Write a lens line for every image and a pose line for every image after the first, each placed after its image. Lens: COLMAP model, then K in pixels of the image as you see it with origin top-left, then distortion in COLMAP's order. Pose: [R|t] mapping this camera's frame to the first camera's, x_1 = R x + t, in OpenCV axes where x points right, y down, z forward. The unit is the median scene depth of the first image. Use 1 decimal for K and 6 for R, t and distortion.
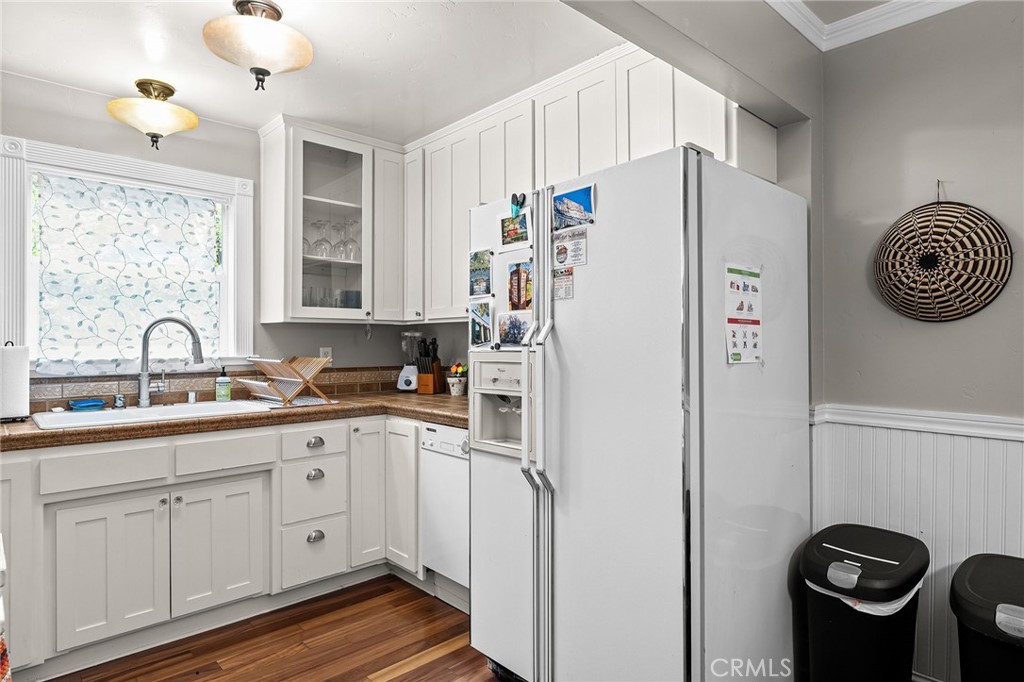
lens RADIAL K [[584.6, 0, 512.0], [0, 584.6, 341.0], [0, 0, 1]] dist [-0.002748, -0.000437]
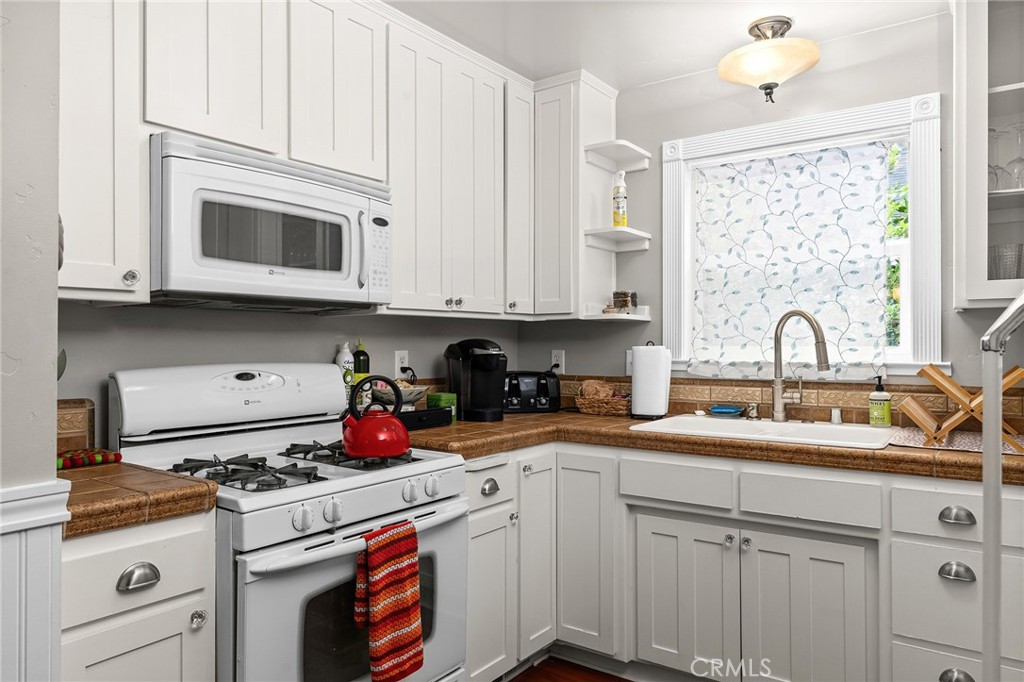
lens RADIAL K [[687.5, 0, 512.0], [0, 687.5, 341.0], [0, 0, 1]] dist [0.003503, 0.000409]
pose [[0.198363, -0.001352, -0.980128, 0.253539], [0.002978, 0.999995, -0.000777, 0.000400], [0.980124, -0.002764, 0.198366, 0.462165]]
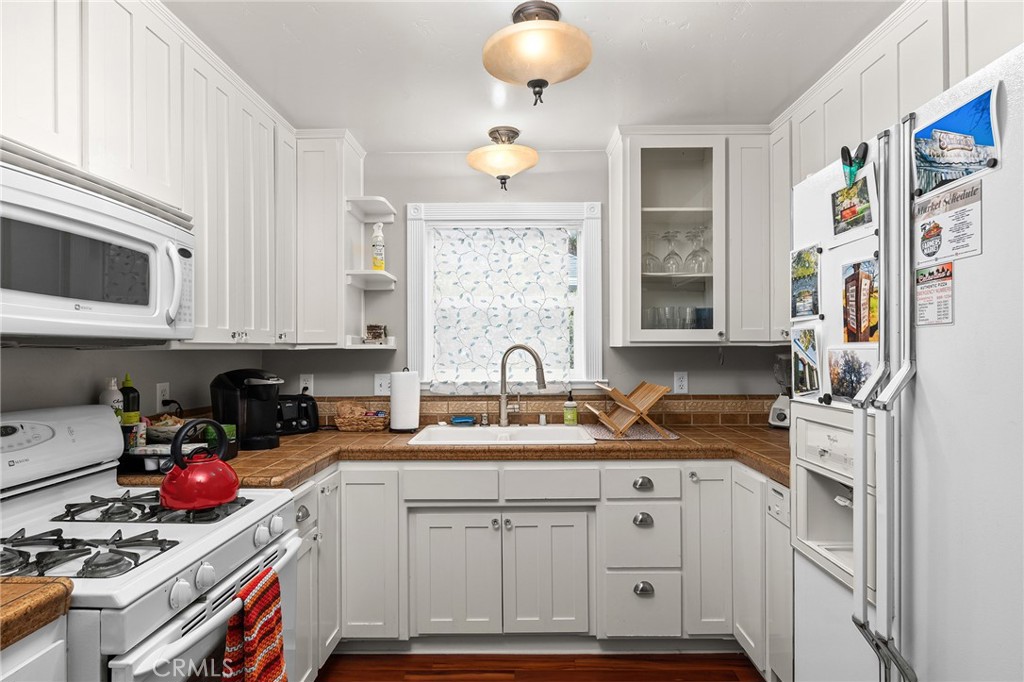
lens RADIAL K [[553.6, 0, 510.9], [0, 553.6, 348.1], [0, 0, 1]] dist [-0.001098, -0.000225]
pose [[0.726144, -0.002859, -0.687537, 0.104750], [0.004989, 0.999987, 0.001110, -0.036584], [0.687525, -0.004236, 0.726148, 0.261983]]
